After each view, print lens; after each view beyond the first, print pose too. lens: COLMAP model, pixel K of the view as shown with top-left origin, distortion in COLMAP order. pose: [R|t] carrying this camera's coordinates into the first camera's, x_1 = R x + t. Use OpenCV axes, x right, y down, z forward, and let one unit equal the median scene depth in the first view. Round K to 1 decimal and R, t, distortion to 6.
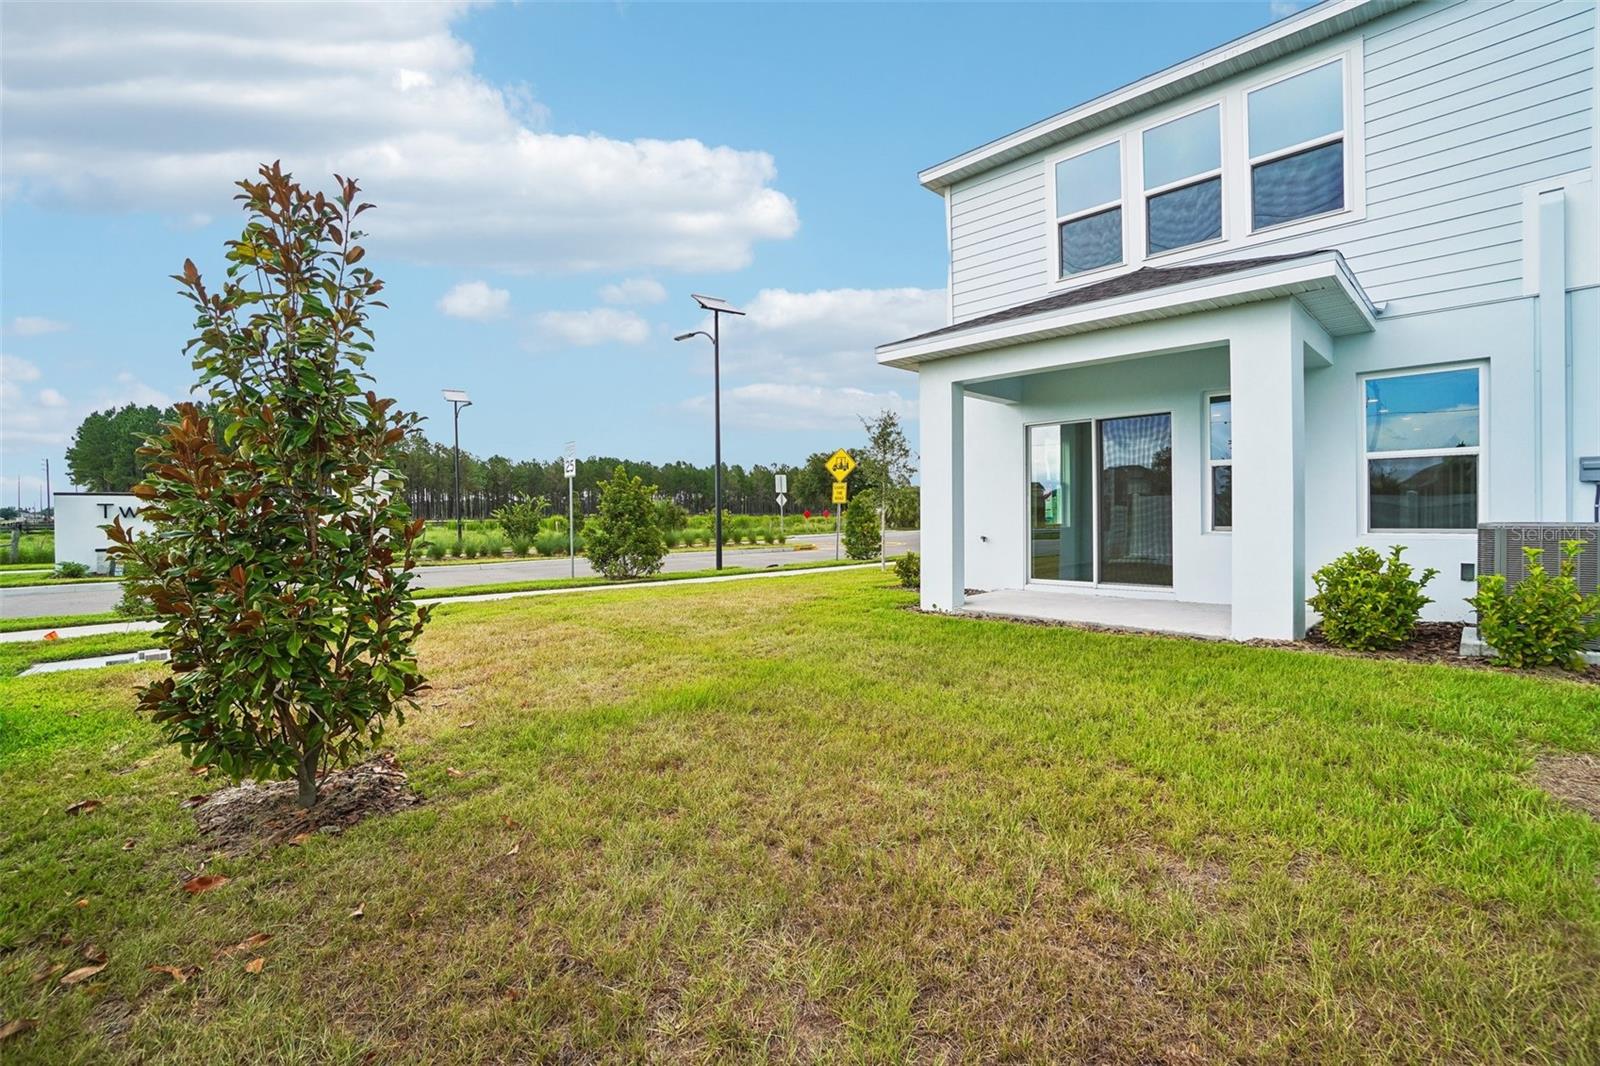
lens RADIAL K [[714.7, 0, 802.9], [0, 714.7, 517.6], [0, 0, 1]] dist [-0.062390, 0.022364]
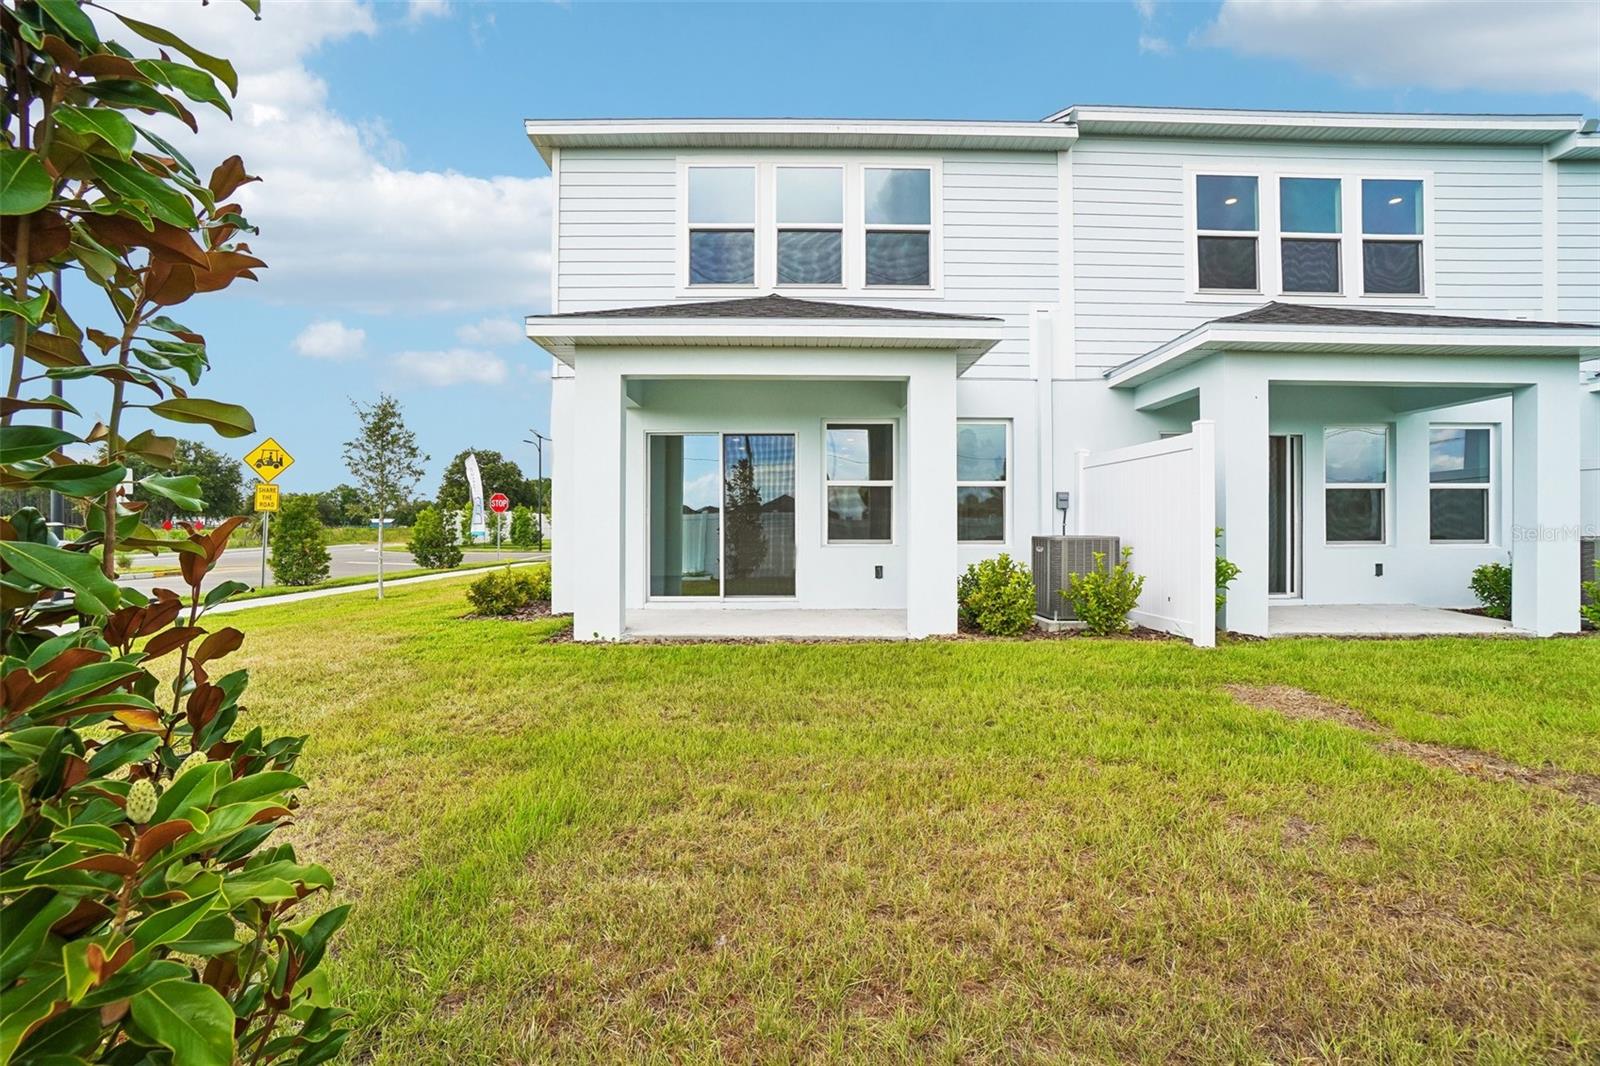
lens RADIAL K [[714.7, 0, 802.9], [0, 714.7, 517.6], [0, 0, 1]] dist [-0.062390, 0.022364]
pose [[0.681878, 0.017577, 0.731254, -0.257013], [-0.003031, 0.999771, -0.021205, 0.001658], [-0.731459, 0.012243, 0.681775, 0.239721]]
